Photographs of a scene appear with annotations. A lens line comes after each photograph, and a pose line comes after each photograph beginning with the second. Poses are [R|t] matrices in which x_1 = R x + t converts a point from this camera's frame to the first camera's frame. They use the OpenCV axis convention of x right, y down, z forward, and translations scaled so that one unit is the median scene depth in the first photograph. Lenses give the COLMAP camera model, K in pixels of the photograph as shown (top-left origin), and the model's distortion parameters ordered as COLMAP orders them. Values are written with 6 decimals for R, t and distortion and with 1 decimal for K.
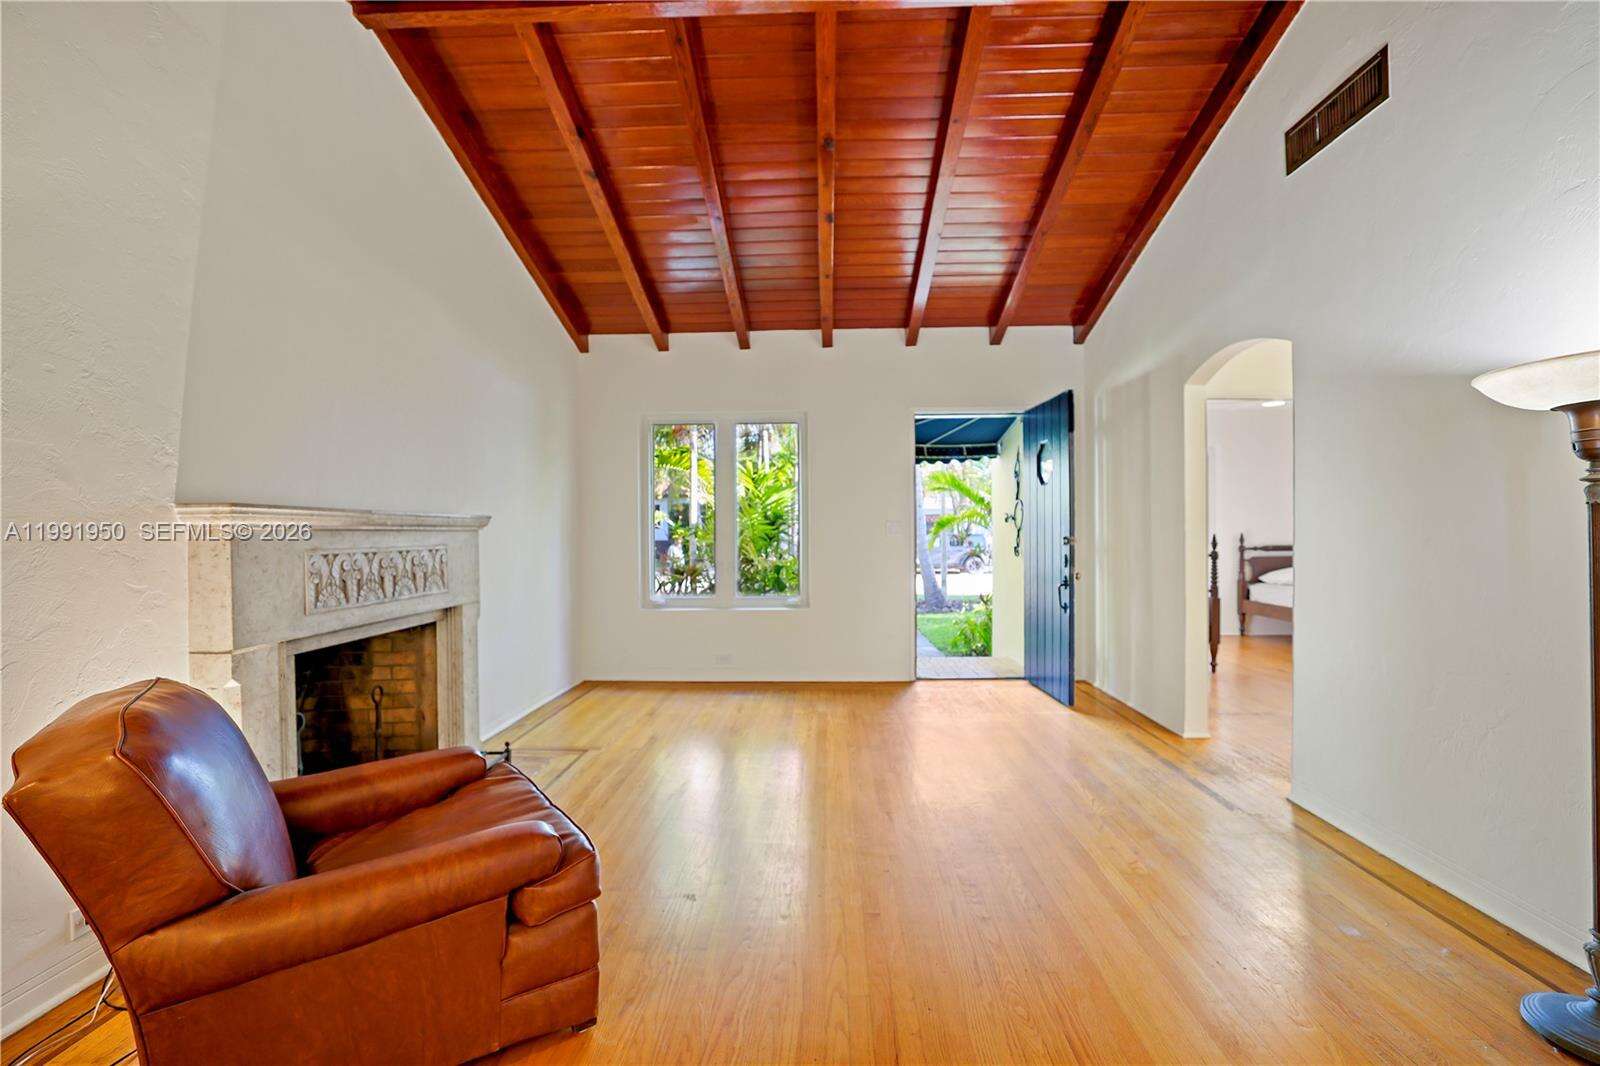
lens RADIAL K [[682.8, 0, 797.2], [0, 682.8, 538.3], [0, 0, 1]] dist [-0.007526, 0.000165]
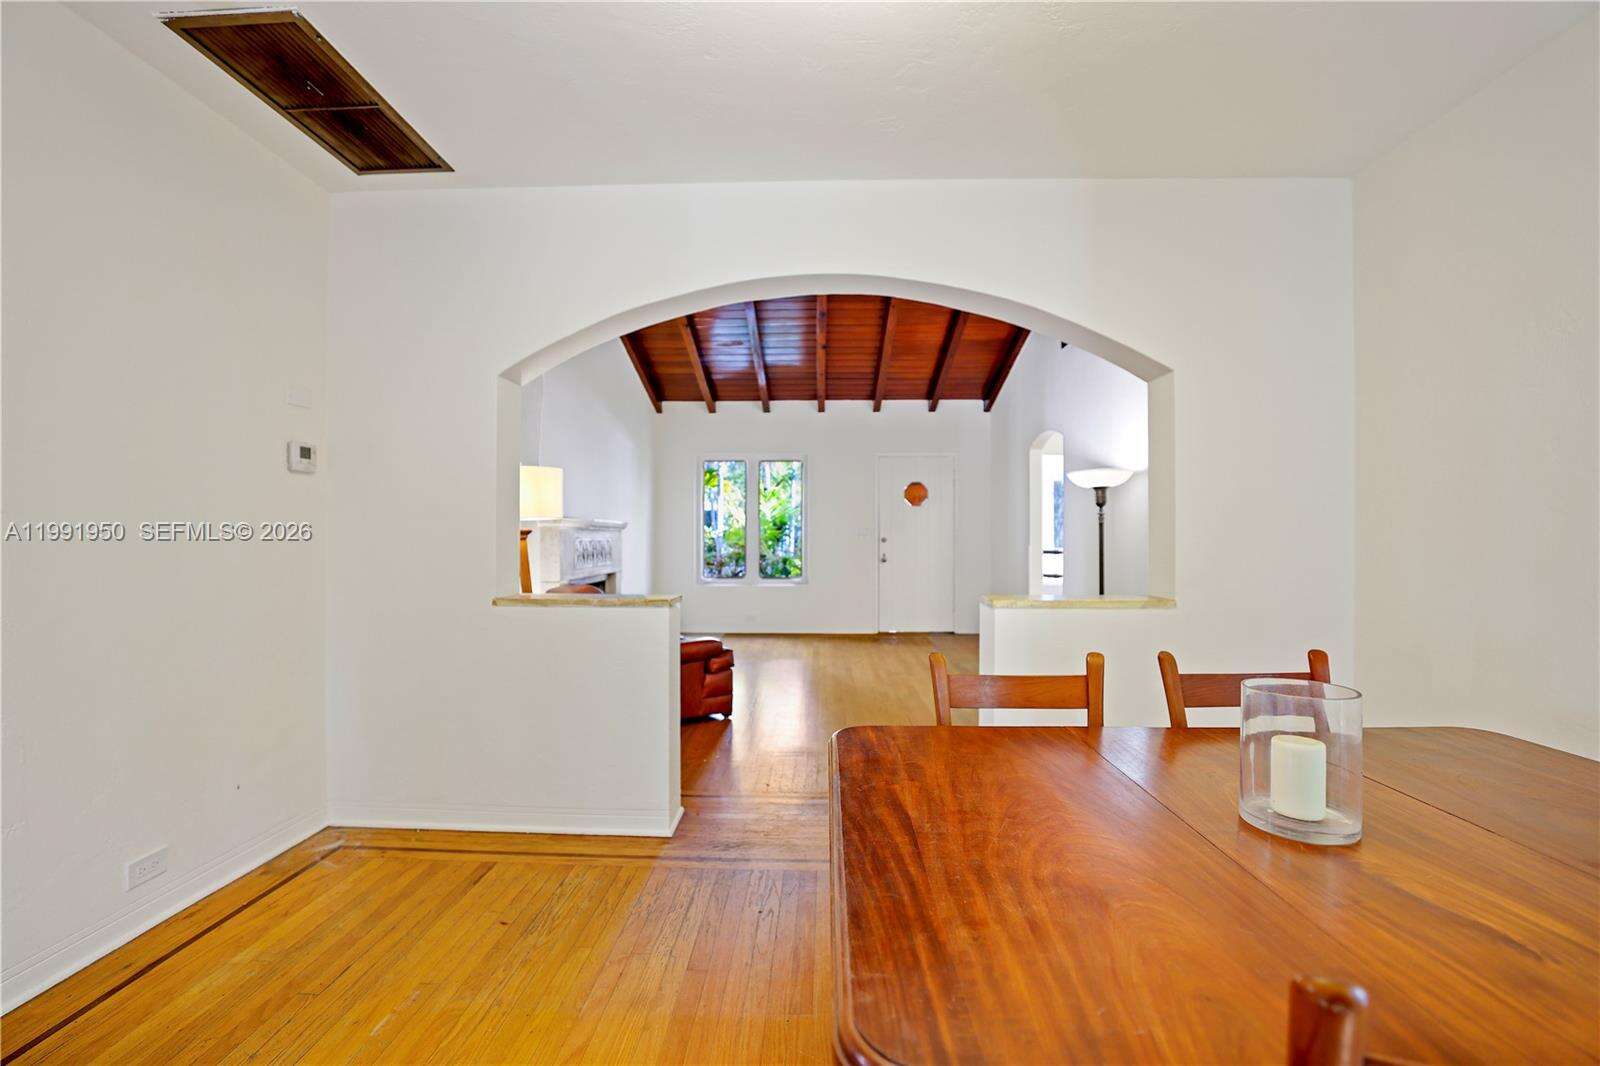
lens RADIAL K [[682.8, 0, 798.7], [0, 682.8, 541.2], [0, 0, 1]] dist [-0.007526, 0.000165]
pose [[0.999915, 0.007275, 0.010826, -0.020728], [-0.007256, 0.999972, -0.001860, 0.010477], [-0.010839, 0.001781, 0.999940, -0.517437]]
